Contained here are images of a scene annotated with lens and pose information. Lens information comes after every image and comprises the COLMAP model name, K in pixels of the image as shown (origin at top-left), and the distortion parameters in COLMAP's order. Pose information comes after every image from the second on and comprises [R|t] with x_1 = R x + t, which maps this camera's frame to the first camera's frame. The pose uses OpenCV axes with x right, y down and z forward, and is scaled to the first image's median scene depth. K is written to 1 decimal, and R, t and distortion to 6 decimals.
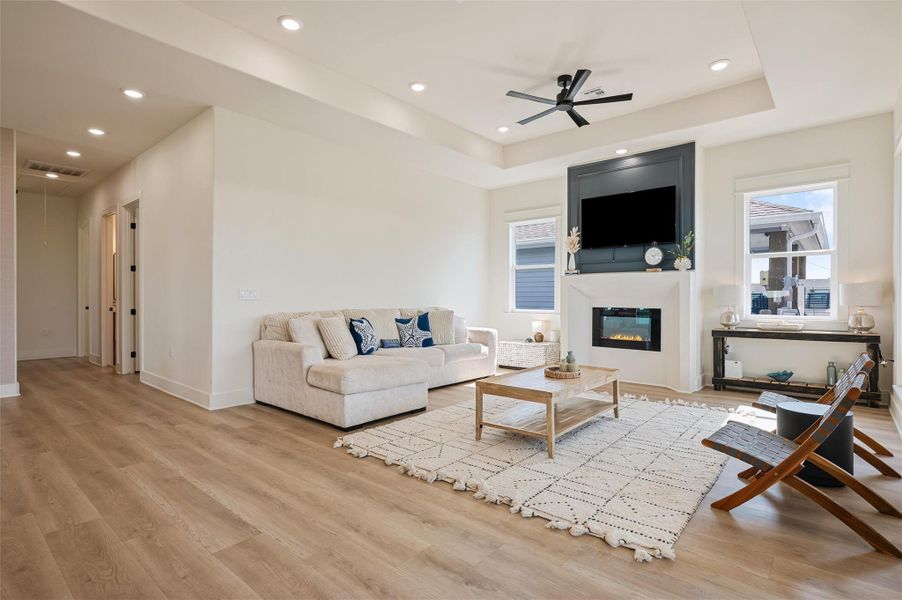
lens RADIAL K [[448.1, 0, 451.0], [0, 448.1, 300.0], [0, 0, 1]] dist [-0.000417, 0.000236]
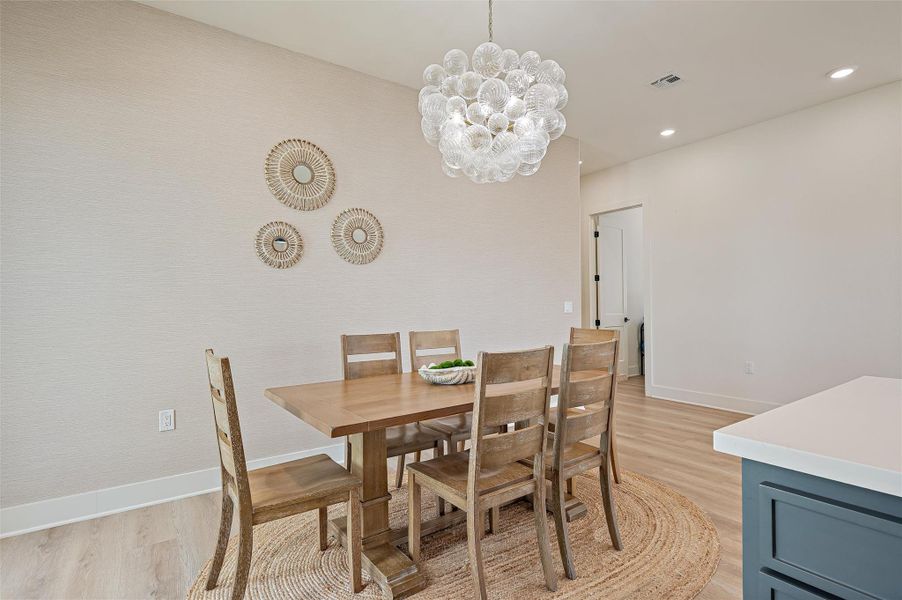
lens RADIAL K [[448.1, 0, 451.0], [0, 448.1, 300.0], [0, 0, 1]] dist [-0.000417, 0.000236]
pose [[0.968835, -0.014190, -0.247300, -0.907040], [0.010182, 0.999795, -0.017479, -0.009768], [0.247497, 0.014416, 0.968781, -0.021105]]
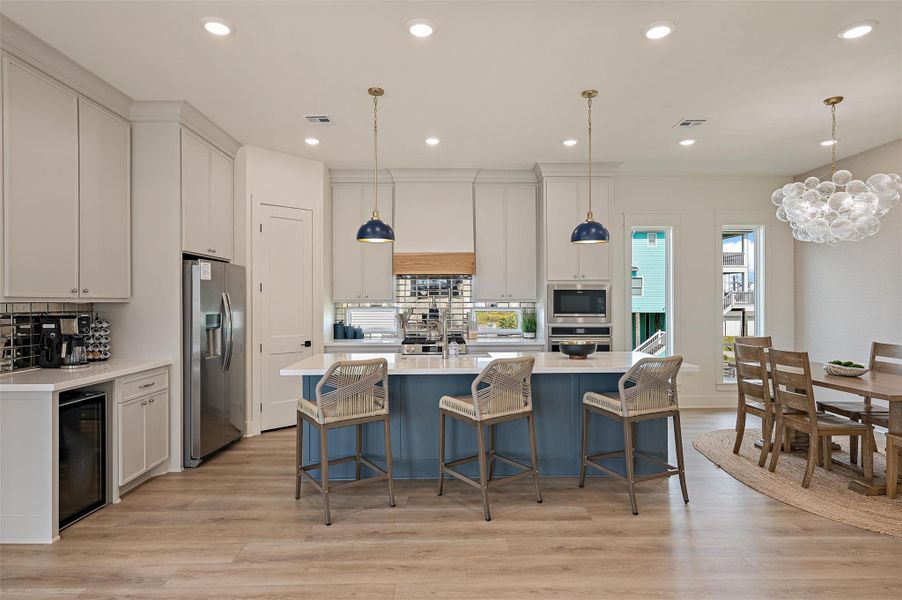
lens RADIAL K [[504.6, 0, 451.0], [0, 504.6, 300.0], [0, 0, 1]] dist [-0.000303, -0.000060]
pose [[-0.747647, 0.000513, -0.664096, -0.083435], [-0.001427, 0.999996, 0.002379, -0.050711], [0.664095, 0.002726, -0.747643, 0.567954]]
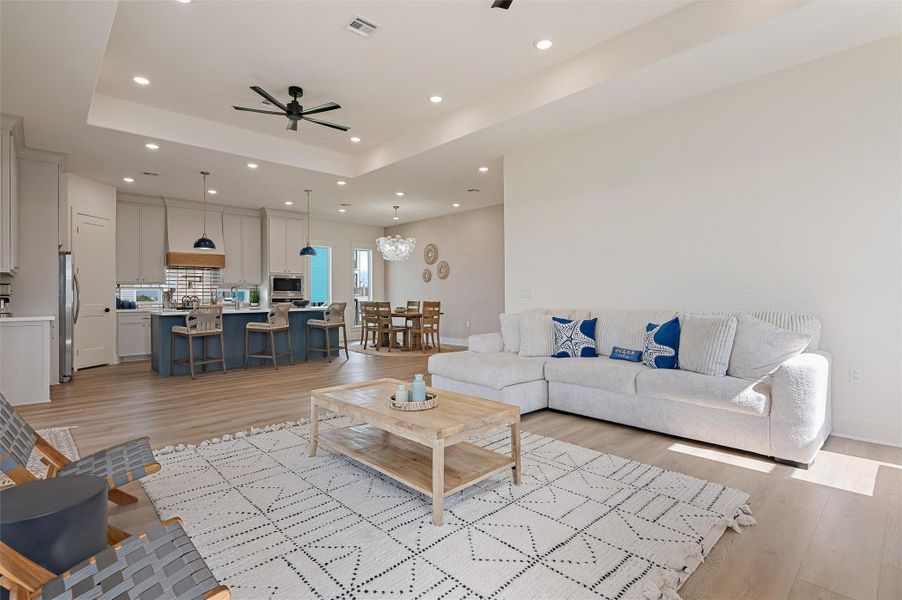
lens RADIAL K [[438.8, 0, 450.3], [0, 438.8, 290.9], [0, 0, 1]] dist [0.000102, 0.000360]
pose [[-0.106215, -0.010306, -0.994290, 0.636752], [-0.000563, 0.999947, -0.010305, -0.004418], [0.994343, -0.000535, -0.106215, 0.766988]]
